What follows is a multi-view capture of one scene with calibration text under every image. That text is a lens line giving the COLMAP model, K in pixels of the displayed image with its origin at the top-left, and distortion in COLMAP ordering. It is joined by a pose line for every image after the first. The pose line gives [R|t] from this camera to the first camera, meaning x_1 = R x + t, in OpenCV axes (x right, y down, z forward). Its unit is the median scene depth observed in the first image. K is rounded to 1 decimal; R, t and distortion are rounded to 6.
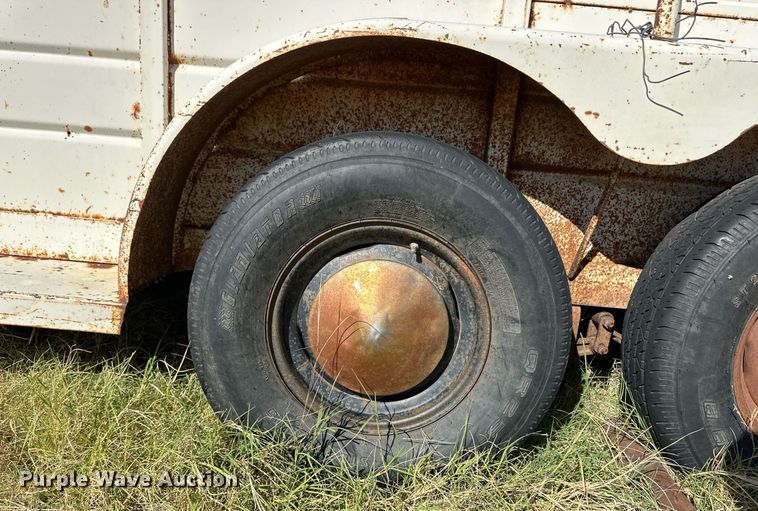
lens RADIAL K [[333.3, 0, 379.1], [0, 333.3, 255.8], [0, 0, 1]] dist [0.003317, 0.000155]
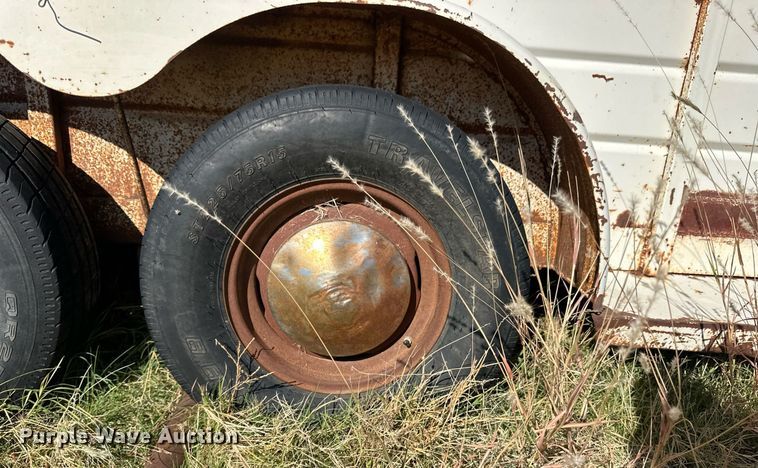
lens RADIAL K [[367.2, 0, 378.8], [0, 367.2, 234.1], [0, 0, 1]] dist [-0.006088, -0.001035]
pose [[0.998820, -0.030543, 0.037767, 1.539330], [0.027925, 0.997295, 0.067995, 0.069072], [-0.039741, -0.066861, 0.996971, -0.094913]]
